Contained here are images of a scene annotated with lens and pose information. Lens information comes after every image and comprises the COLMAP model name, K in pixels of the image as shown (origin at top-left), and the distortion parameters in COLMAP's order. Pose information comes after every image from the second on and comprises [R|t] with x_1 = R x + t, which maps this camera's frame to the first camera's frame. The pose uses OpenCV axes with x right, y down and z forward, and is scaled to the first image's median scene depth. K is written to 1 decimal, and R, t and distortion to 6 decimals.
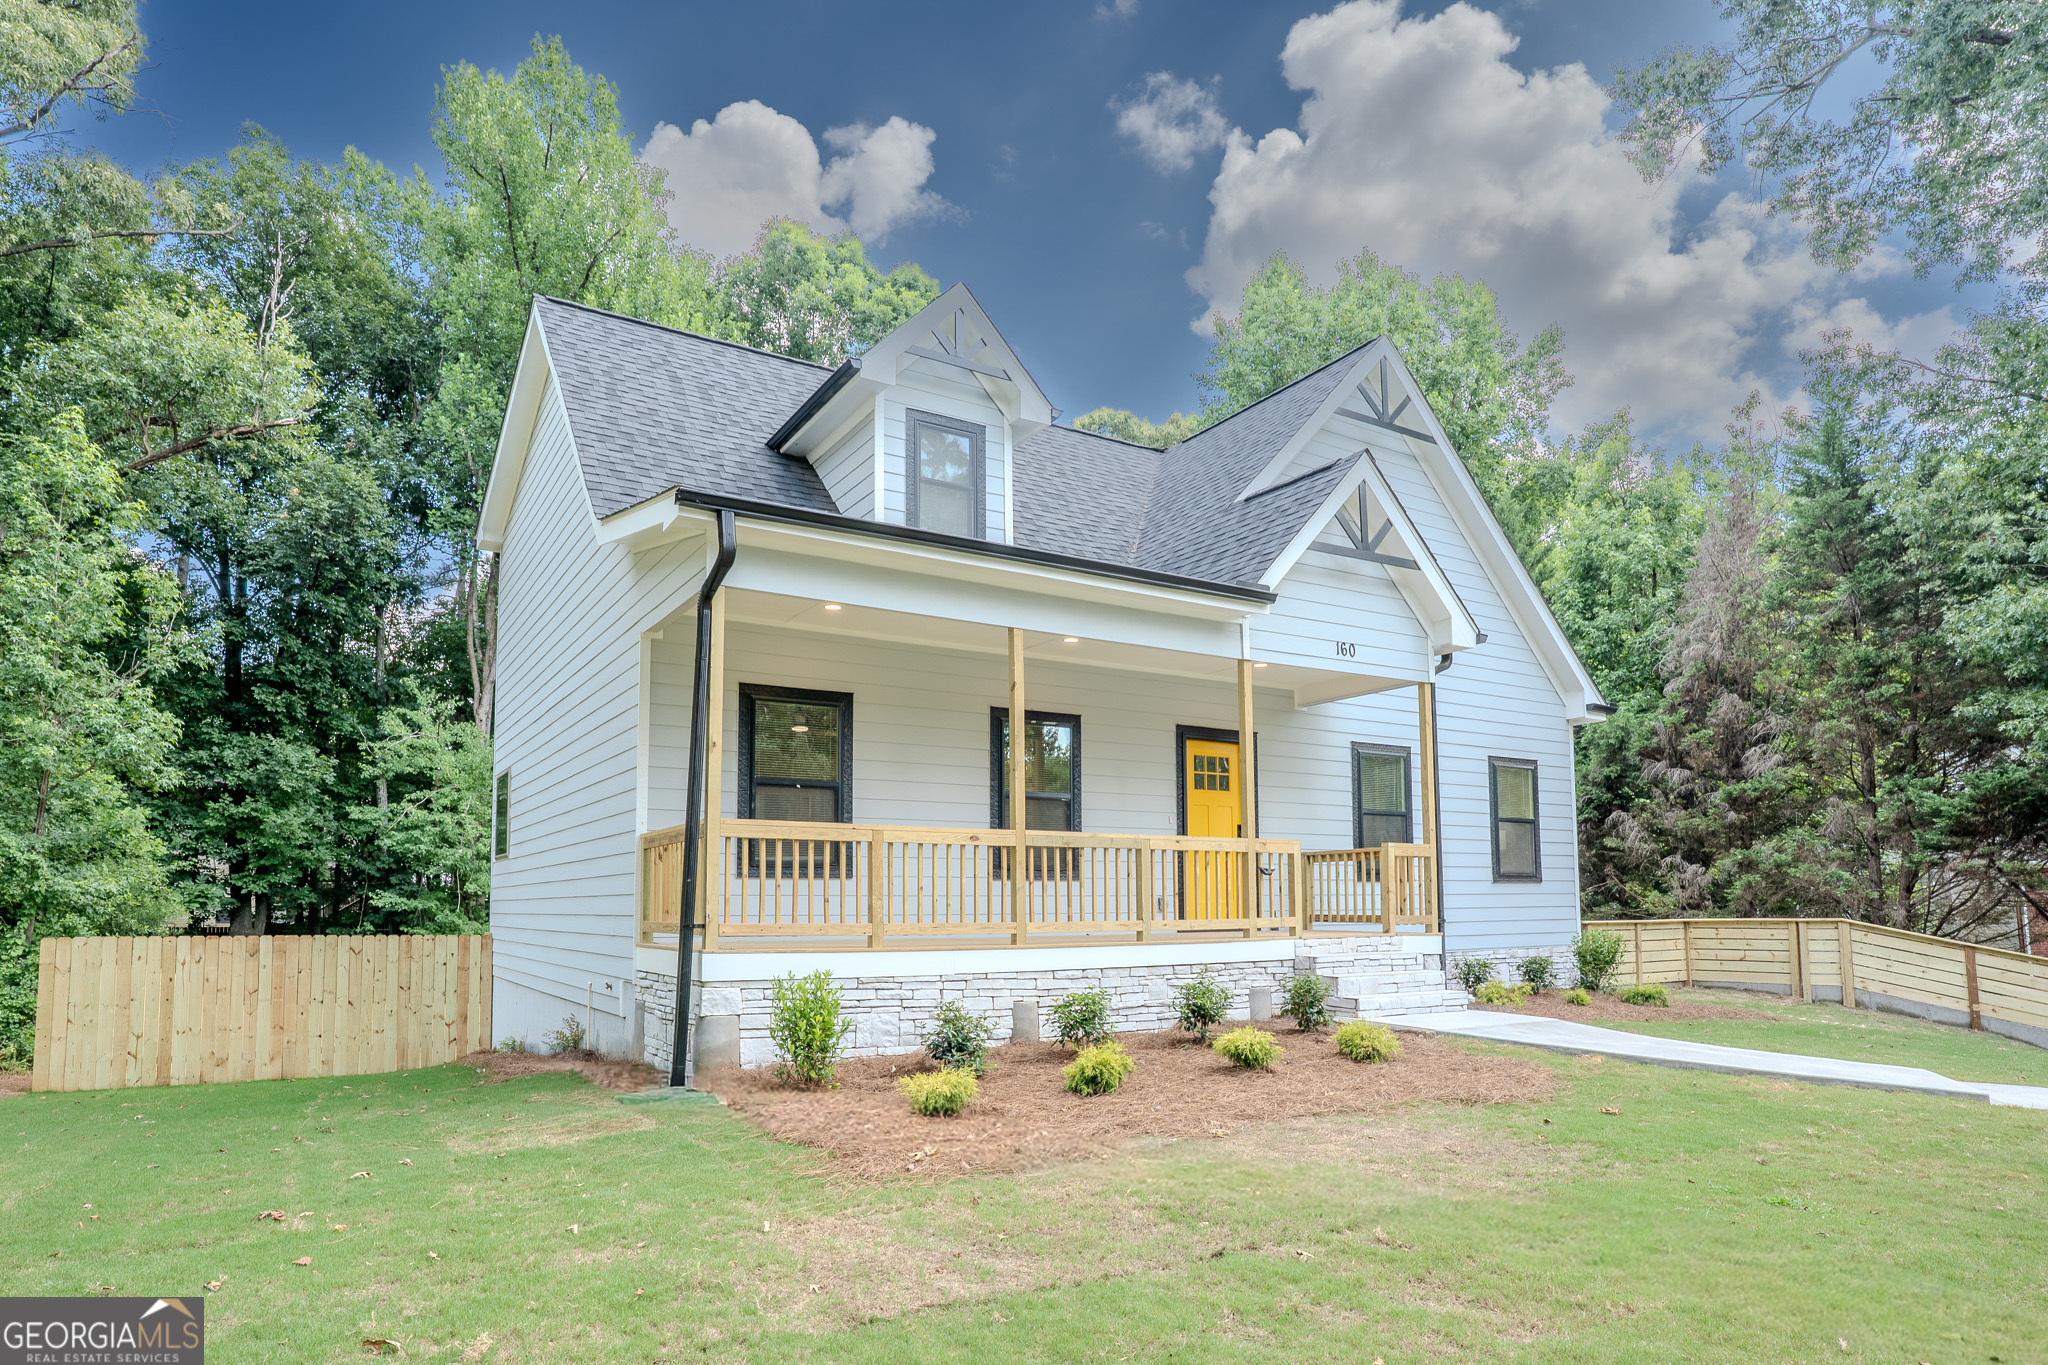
lens RADIAL K [[1112.2, 0, 1024.0], [0, 1112.2, 682.5], [0, 0, 1]] dist [-0.042930, 0.030897]
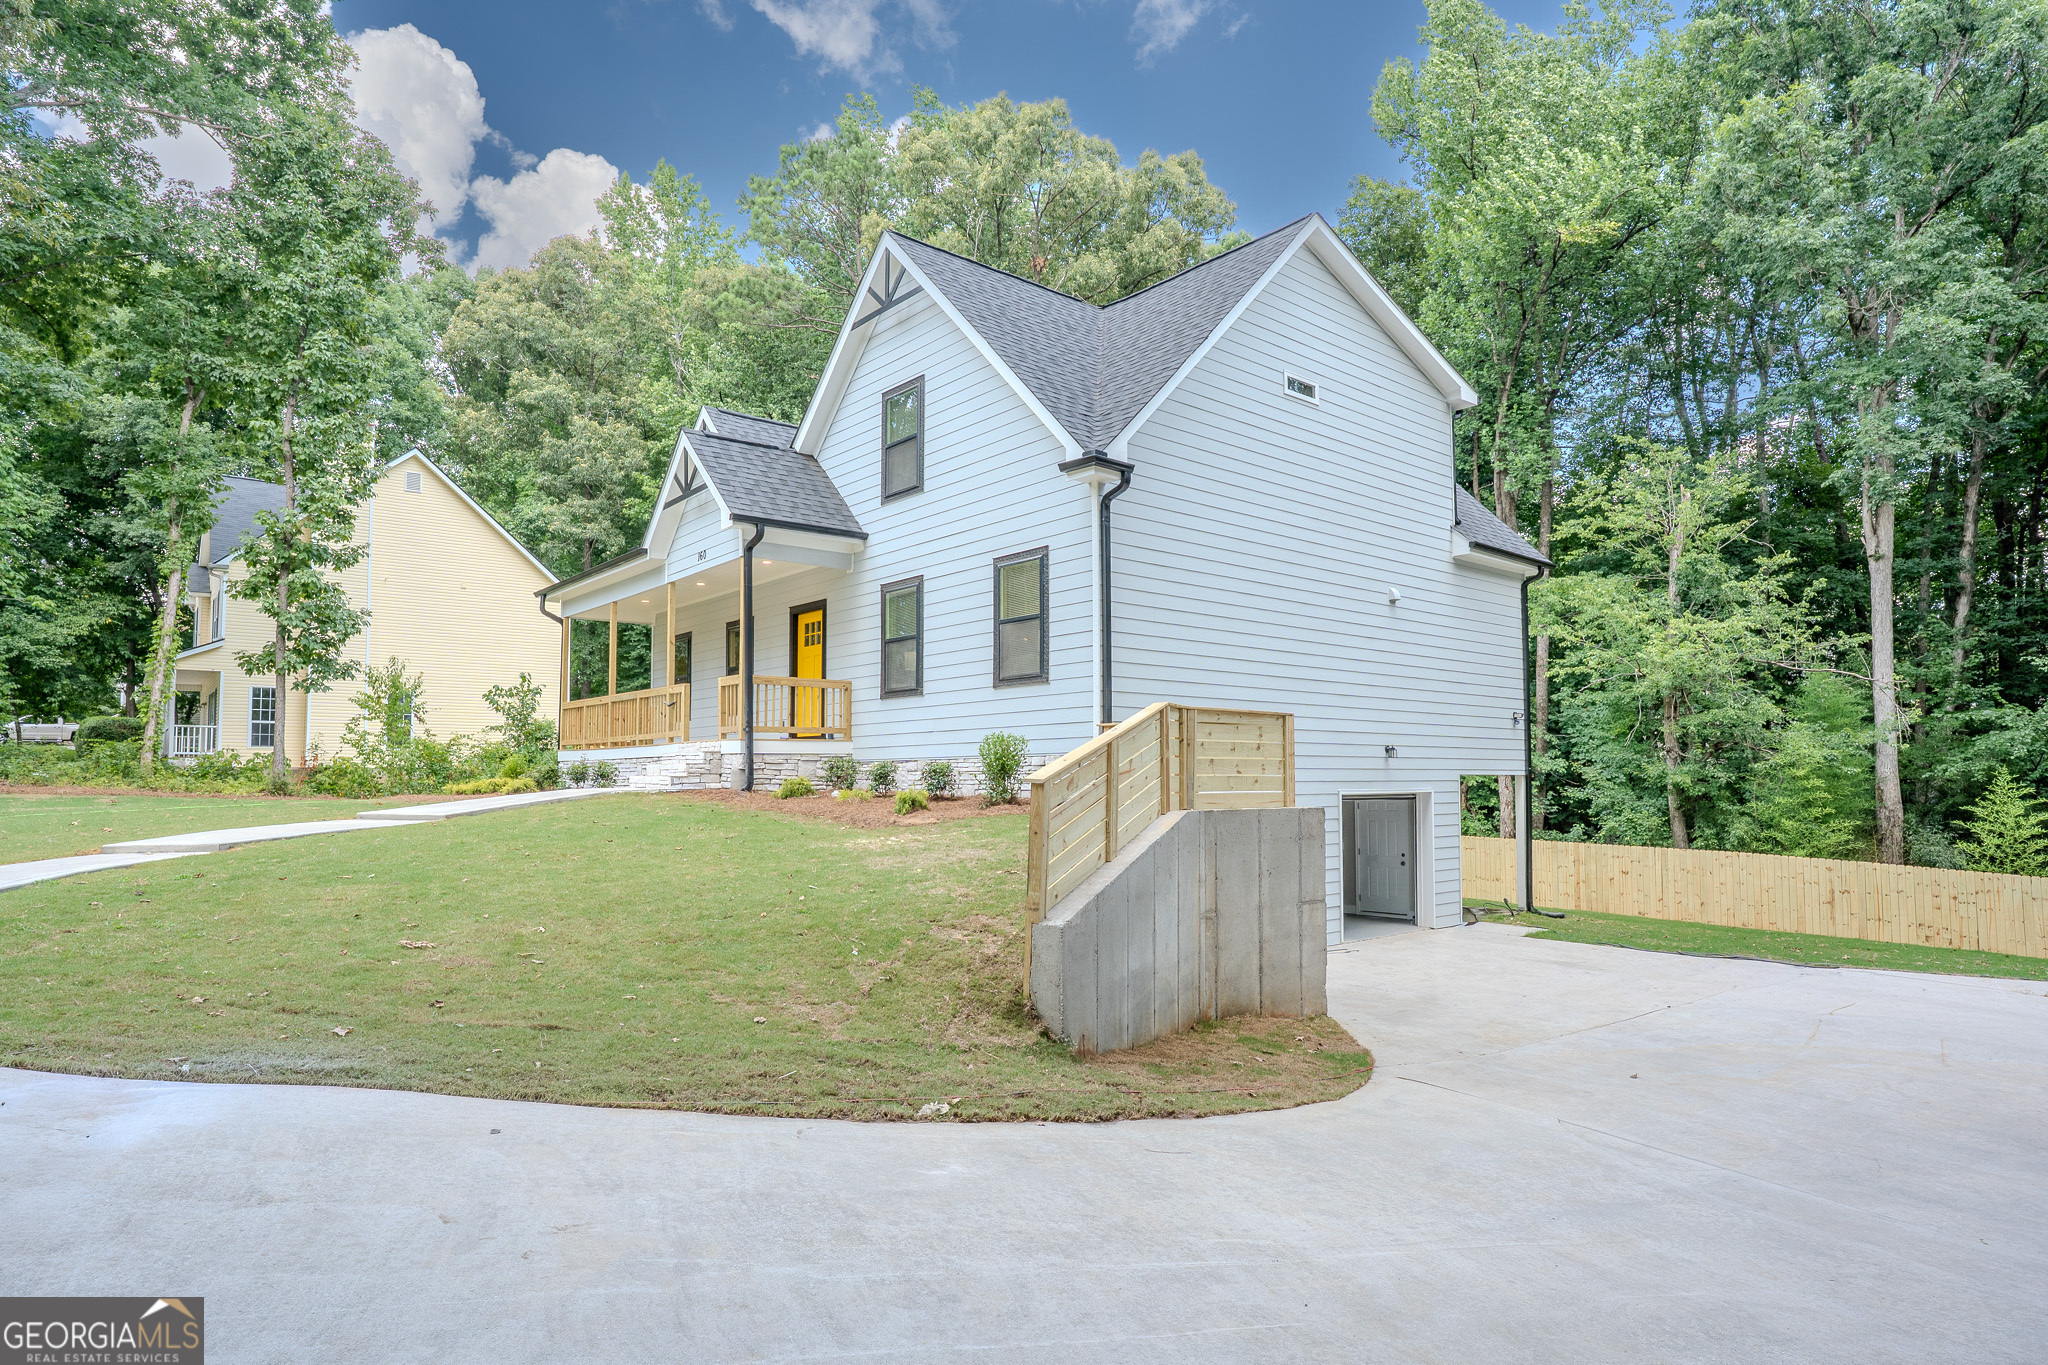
lens RADIAL K [[1143.4, 0, 1027.9], [0, 1143.4, 738.0], [0, 0, 1]] dist [-0.045049, 0.030533]
pose [[0.118202, -0.027741, -0.992602, 1.433662], [0.186606, 0.982421, -0.005235, 0.234933], [0.975298, -0.184607, 0.121301, 0.891696]]
